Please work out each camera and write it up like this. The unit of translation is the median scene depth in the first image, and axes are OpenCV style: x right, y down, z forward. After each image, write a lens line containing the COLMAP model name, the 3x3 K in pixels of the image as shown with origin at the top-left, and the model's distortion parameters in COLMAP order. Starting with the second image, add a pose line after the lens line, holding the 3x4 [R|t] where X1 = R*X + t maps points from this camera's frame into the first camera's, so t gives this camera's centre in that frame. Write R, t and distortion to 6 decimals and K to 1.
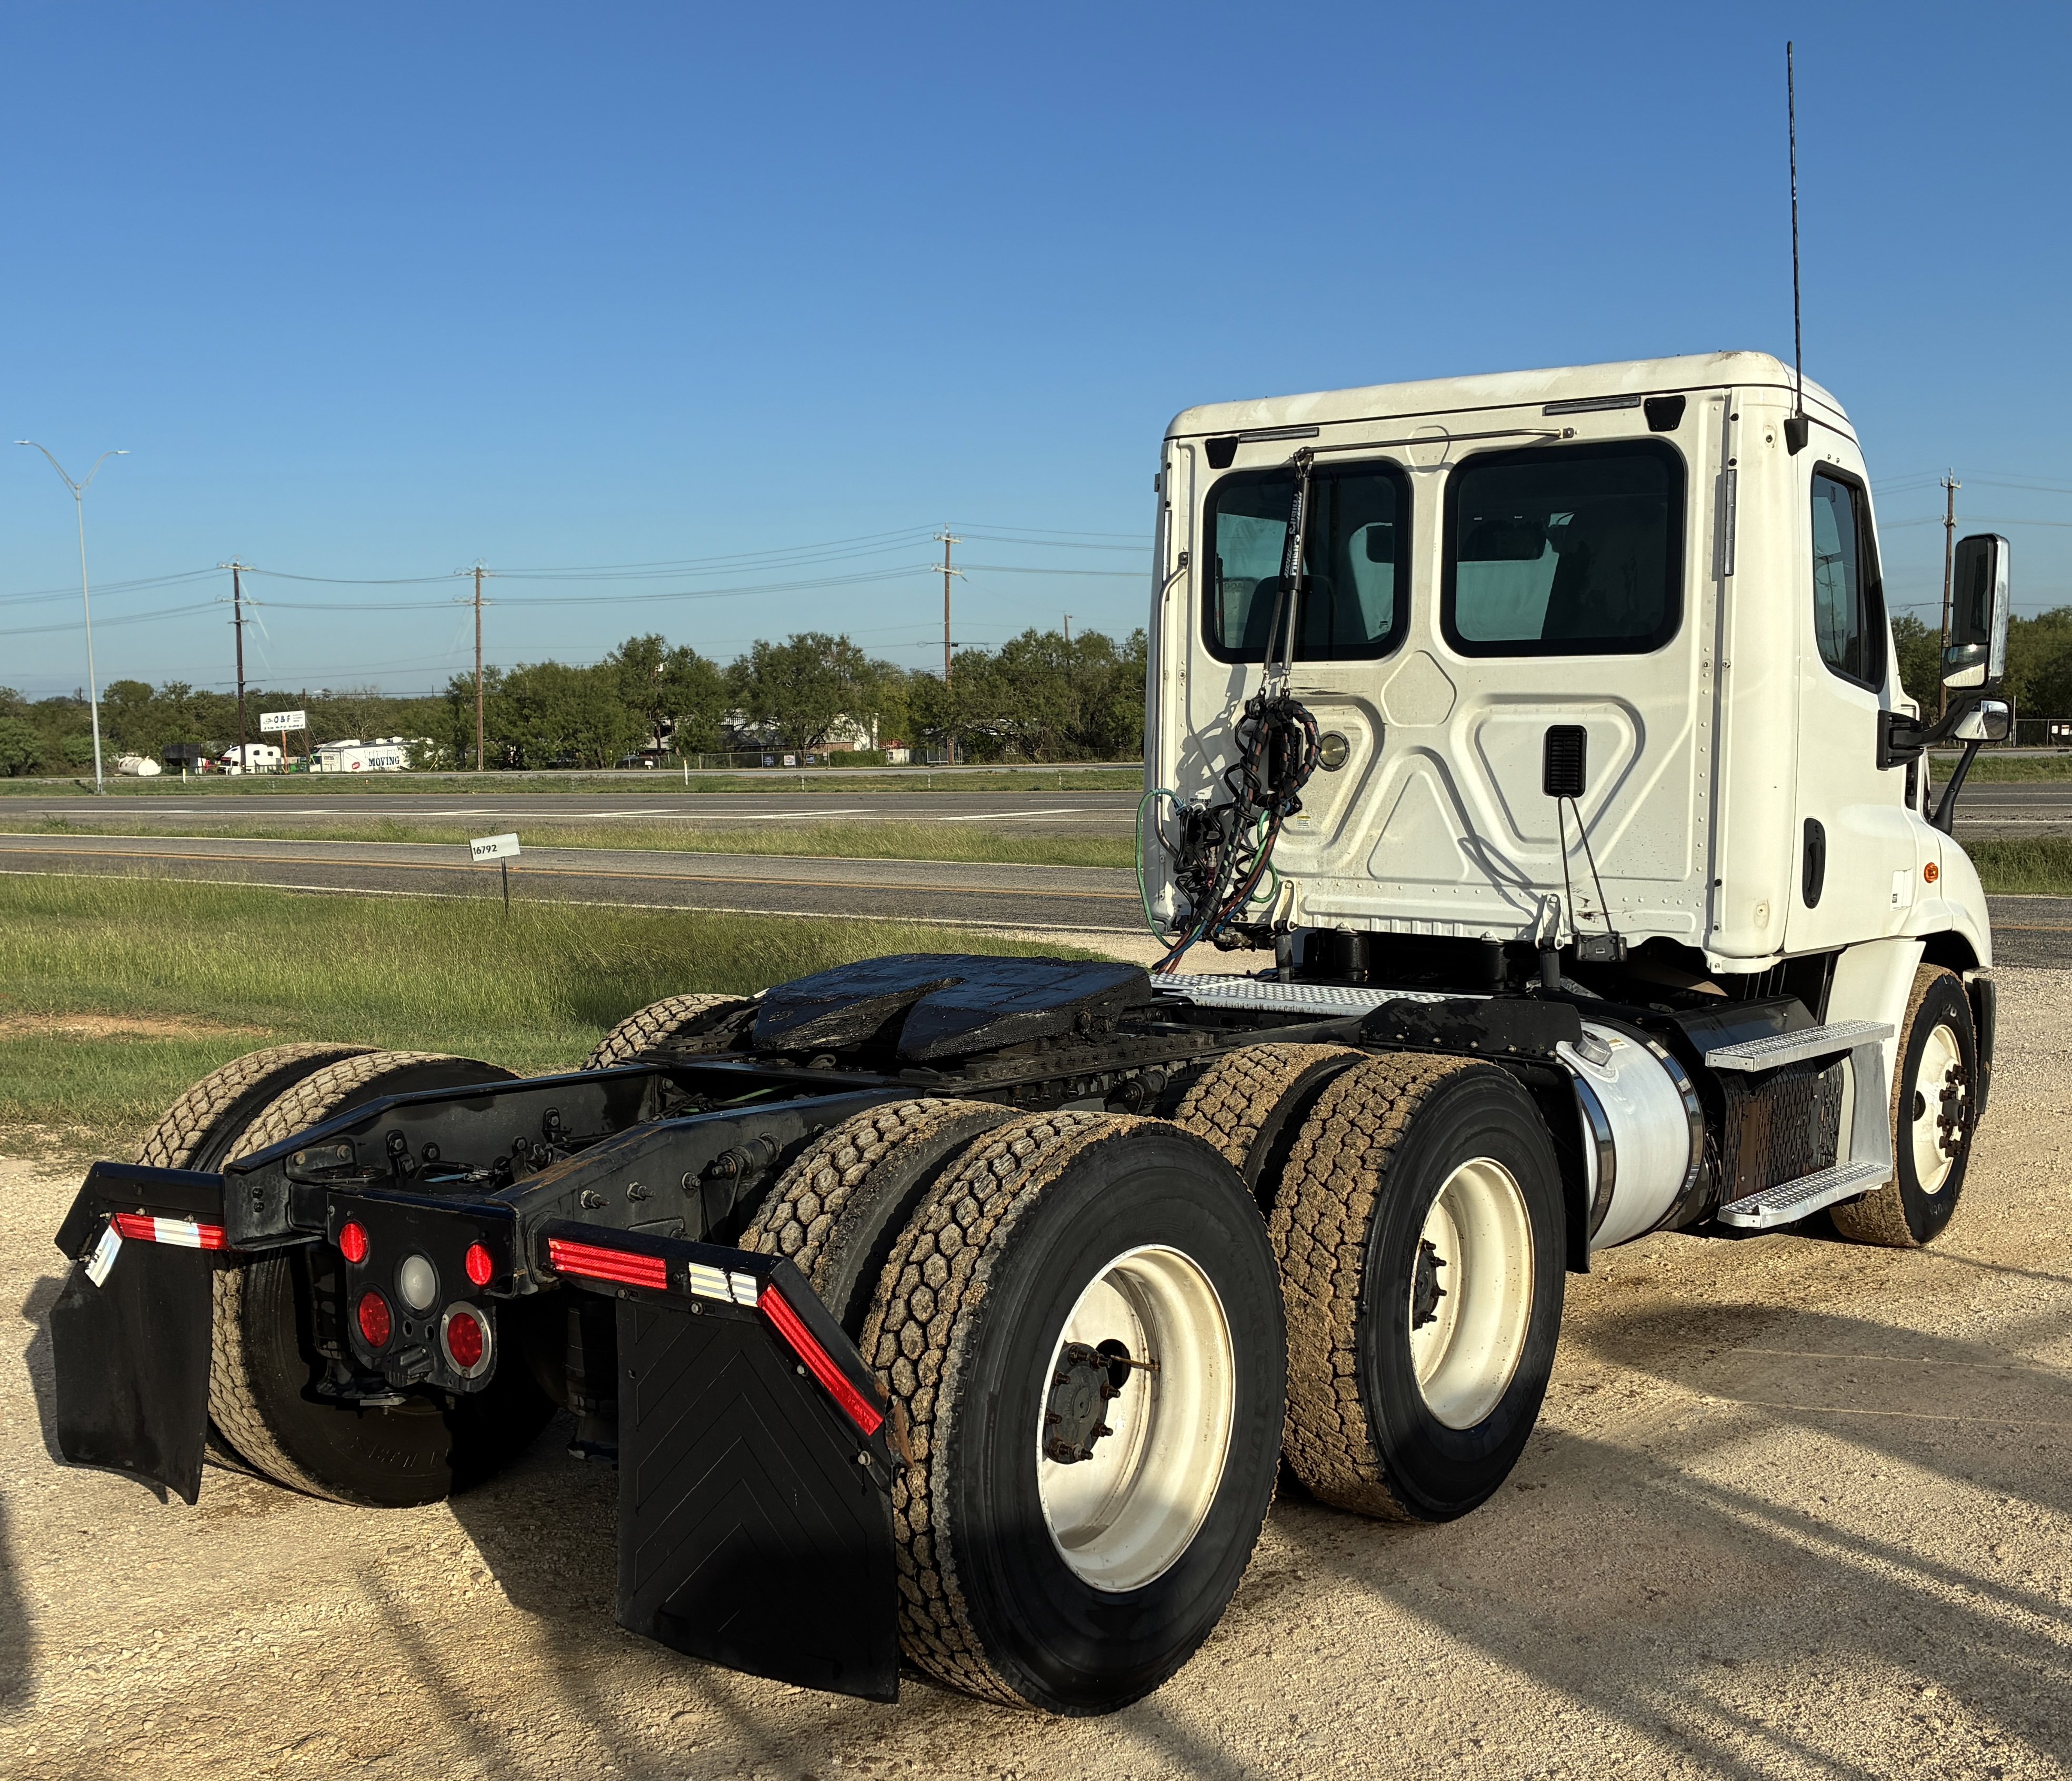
lens RADIAL K [[2387.5, 0, 1031.9], [0, 2387.5, 1006.3], [0, 0, 1]] dist [0.138736, -0.598468]
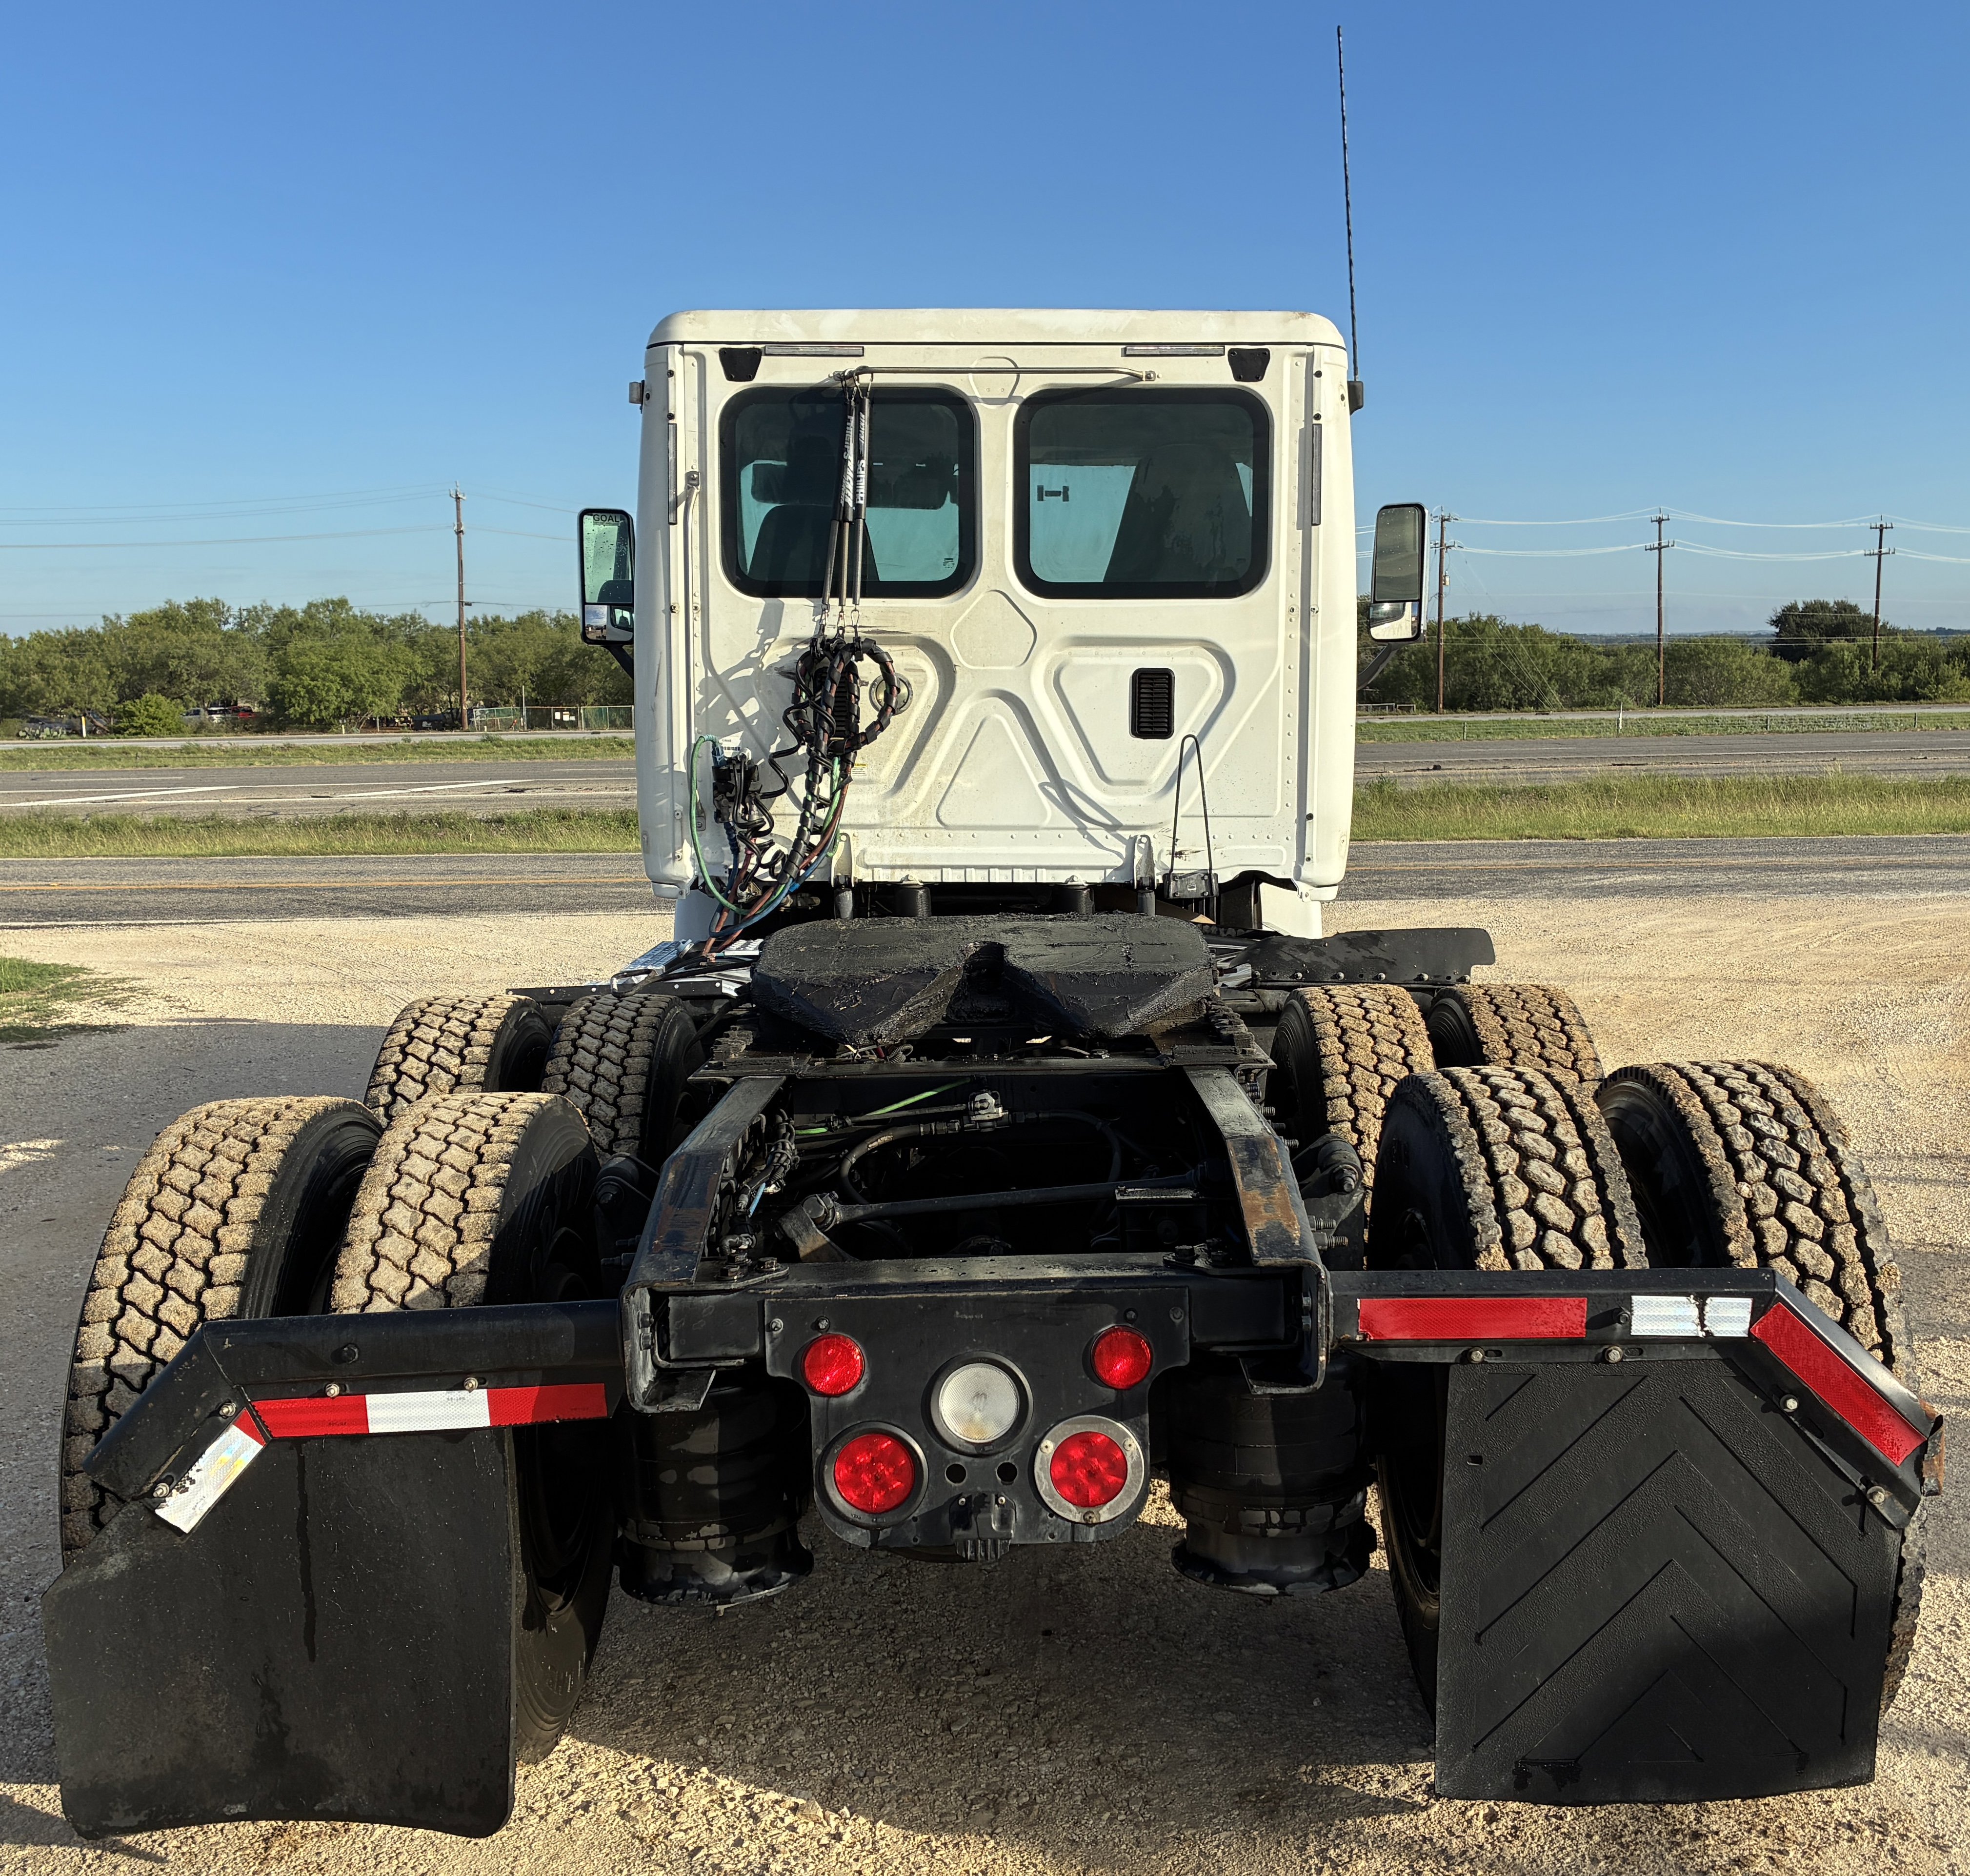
lens RADIAL K [[2146.4, 0, 1024.3], [0, 2146.4, 1003.9], [0, 0, 1]] dist [0.123426, -0.458447]
pose [[0.776924, -0.081573, 0.624288, -0.388225], [0.072408, 0.996568, 0.040106, -0.015139], [-0.625417, 0.014044, 0.780164, 0.314412]]
